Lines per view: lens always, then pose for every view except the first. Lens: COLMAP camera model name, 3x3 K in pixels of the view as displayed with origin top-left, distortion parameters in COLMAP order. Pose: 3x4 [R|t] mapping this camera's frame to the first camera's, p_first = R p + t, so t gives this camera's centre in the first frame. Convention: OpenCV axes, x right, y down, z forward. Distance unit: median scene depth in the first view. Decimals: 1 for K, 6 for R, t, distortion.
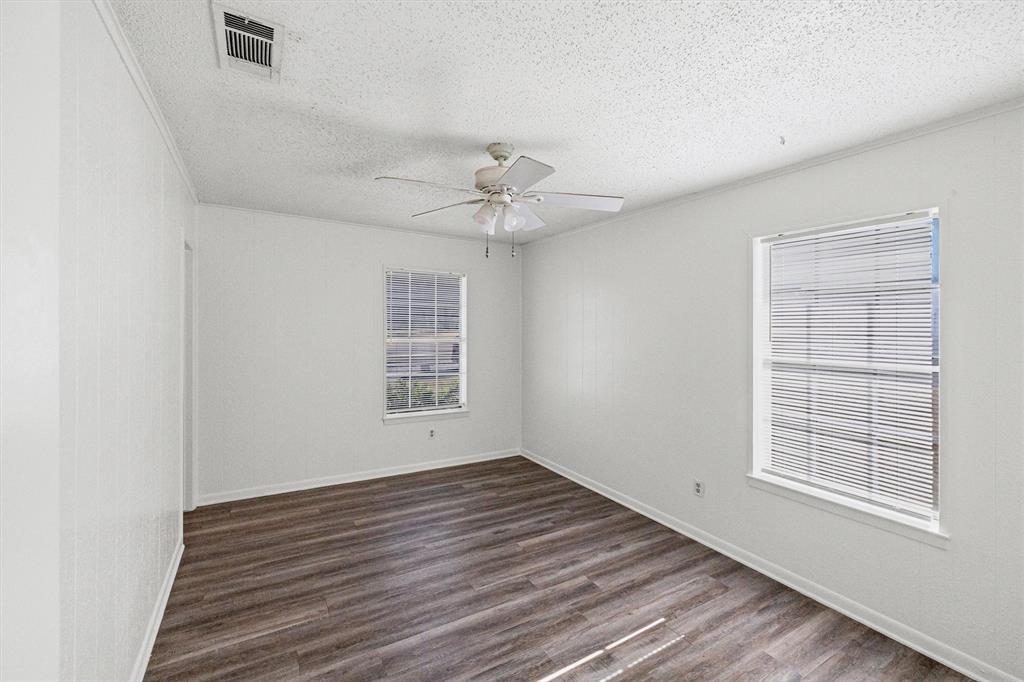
lens RADIAL K [[429.2, 0, 513.0], [0, 429.2, 336.4], [0, 0, 1]] dist [0.001631, 0.000648]
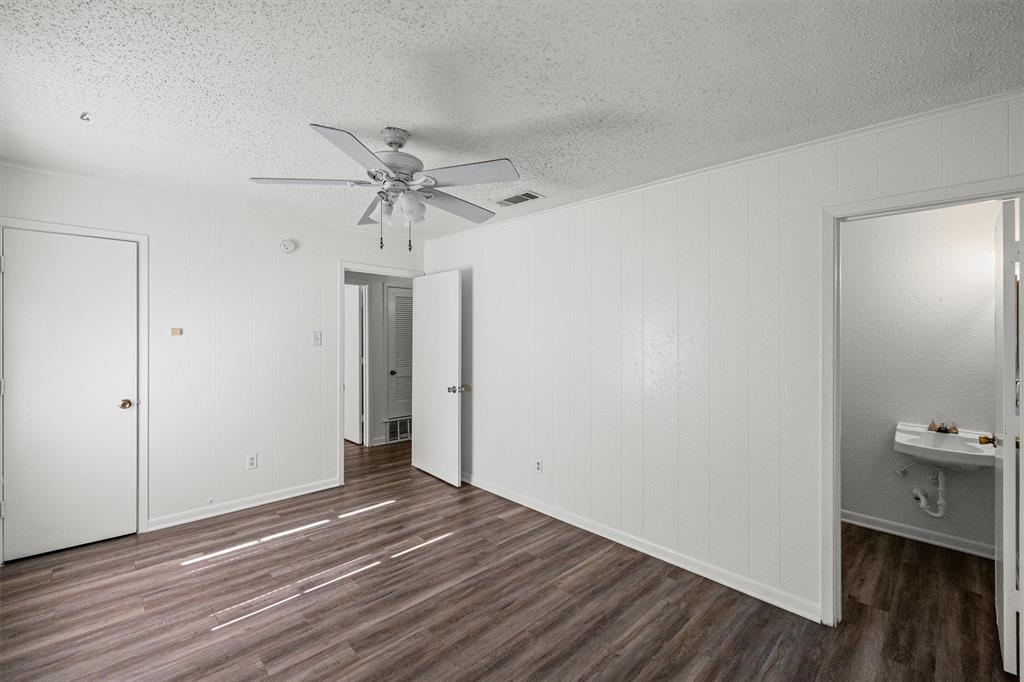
lens RADIAL K [[429.2, 0, 511.5], [0, 429.2, 336.2], [0, 0, 1]] dist [0.001631, 0.000648]
pose [[-0.969060, -0.032943, -0.244617, -0.028690], [-0.037645, 0.999185, 0.014571, -0.019245], [0.243937, 0.023328, -0.969510, 1.992839]]
